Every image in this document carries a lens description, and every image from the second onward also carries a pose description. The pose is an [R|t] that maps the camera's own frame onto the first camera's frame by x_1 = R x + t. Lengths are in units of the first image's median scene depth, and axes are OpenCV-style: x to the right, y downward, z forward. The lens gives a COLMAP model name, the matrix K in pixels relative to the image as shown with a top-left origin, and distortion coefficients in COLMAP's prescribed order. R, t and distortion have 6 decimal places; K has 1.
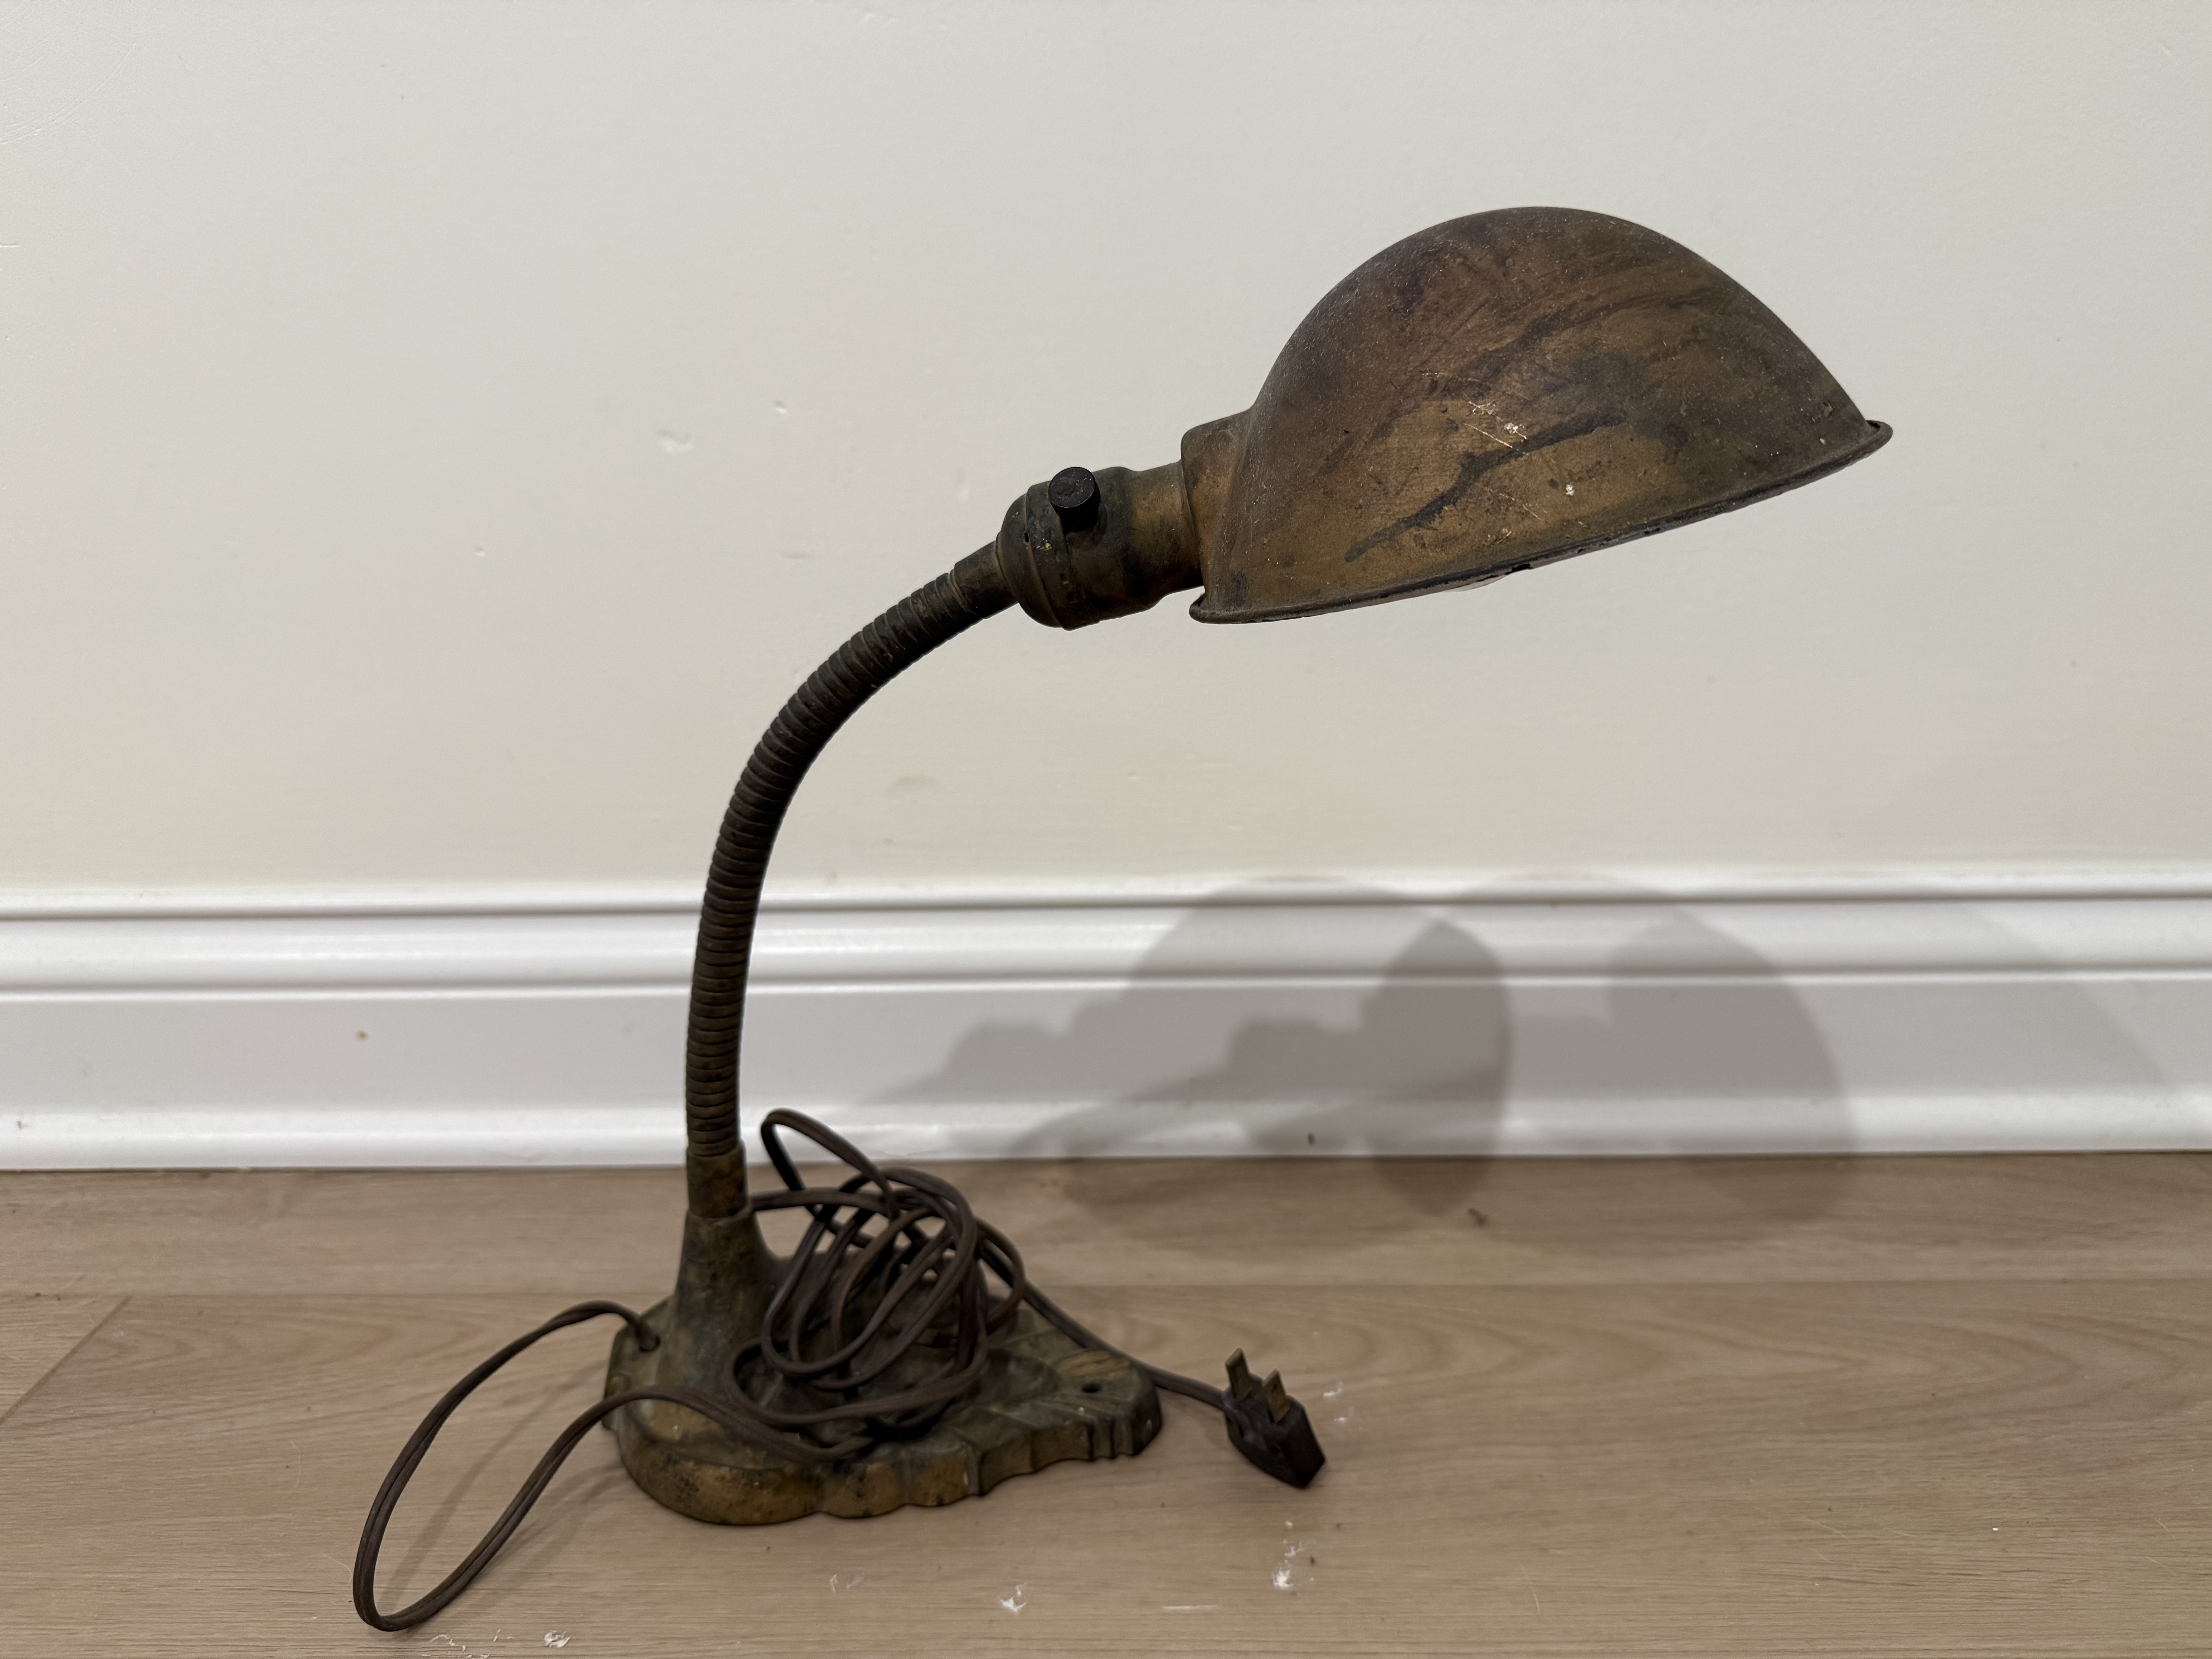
lens RADIAL K [[1603.9, 0, 1099.1], [0, 1603.9, 819.5], [0, 0, 1]] dist [-0.014215, -0.006052]
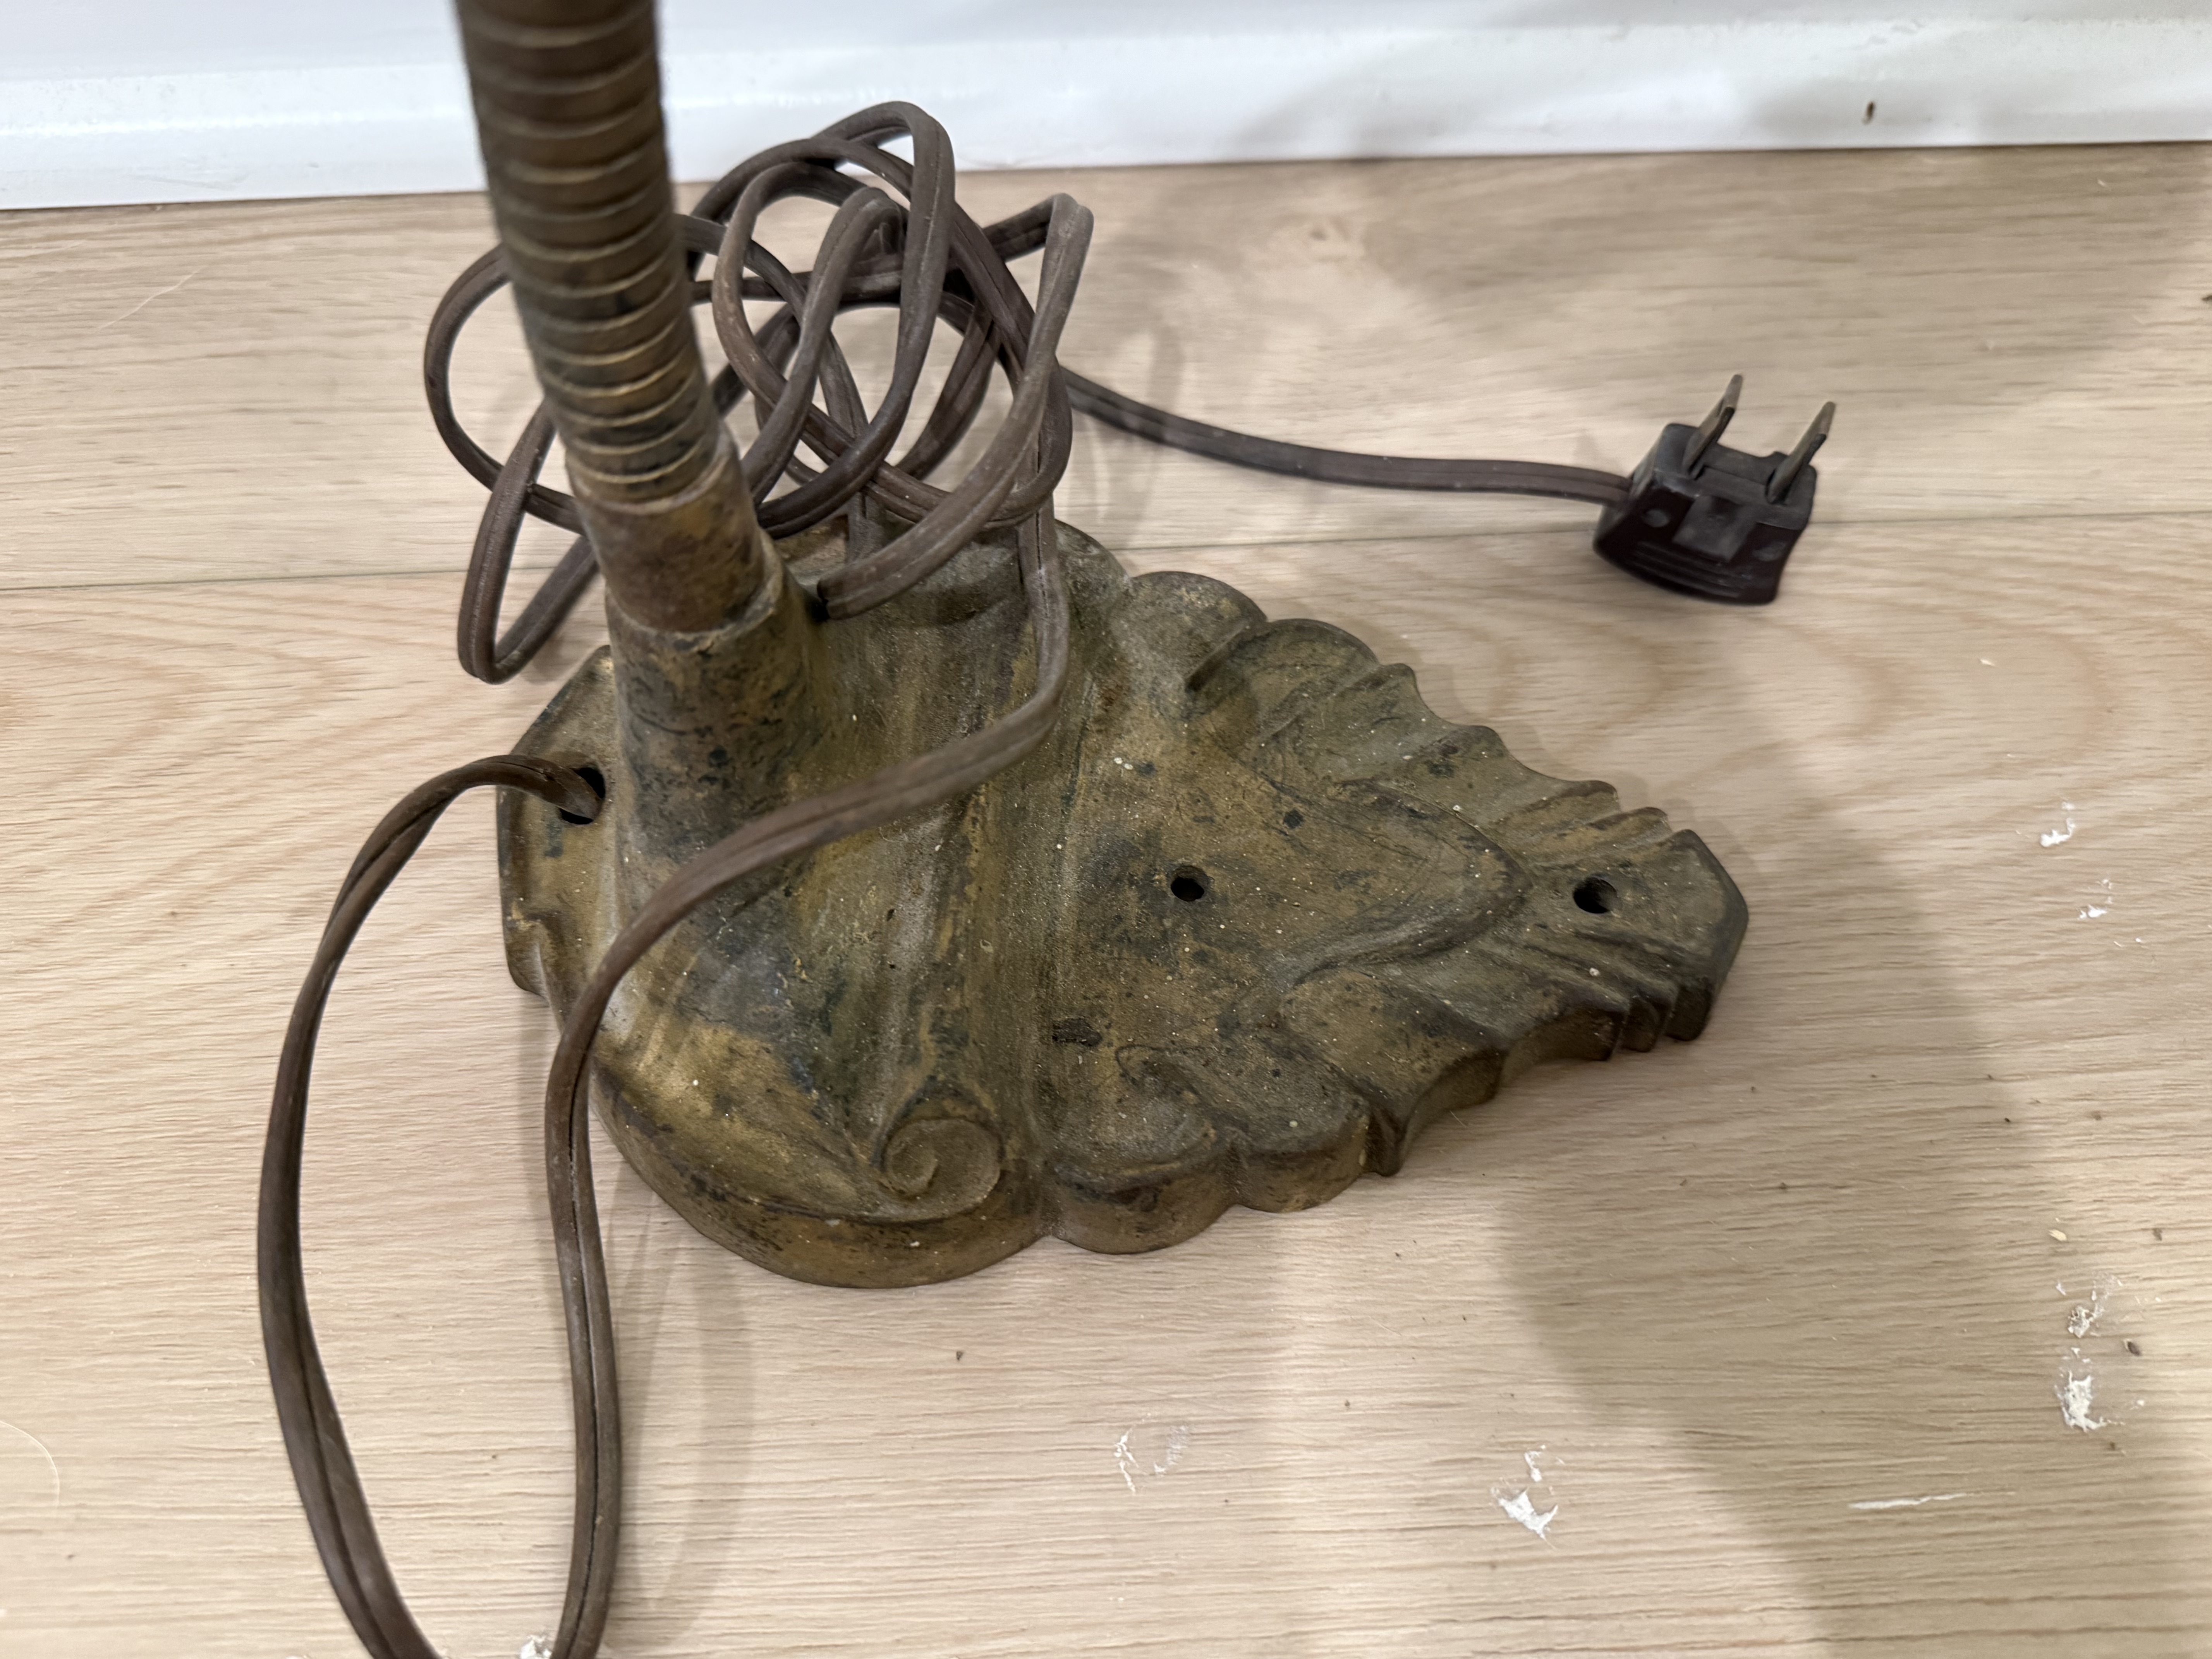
lens RADIAL K [[1603.9, 0, 1080.7], [0, 1603.9, 837.0], [0, 0, 1]] dist [-0.014215, -0.006052]
pose [[0.999053, -0.033213, 0.028117, -0.140642], [0.003754, 0.709493, 0.704702, 0.022785], [-0.043354, -0.703929, 0.708946, 0.608211]]
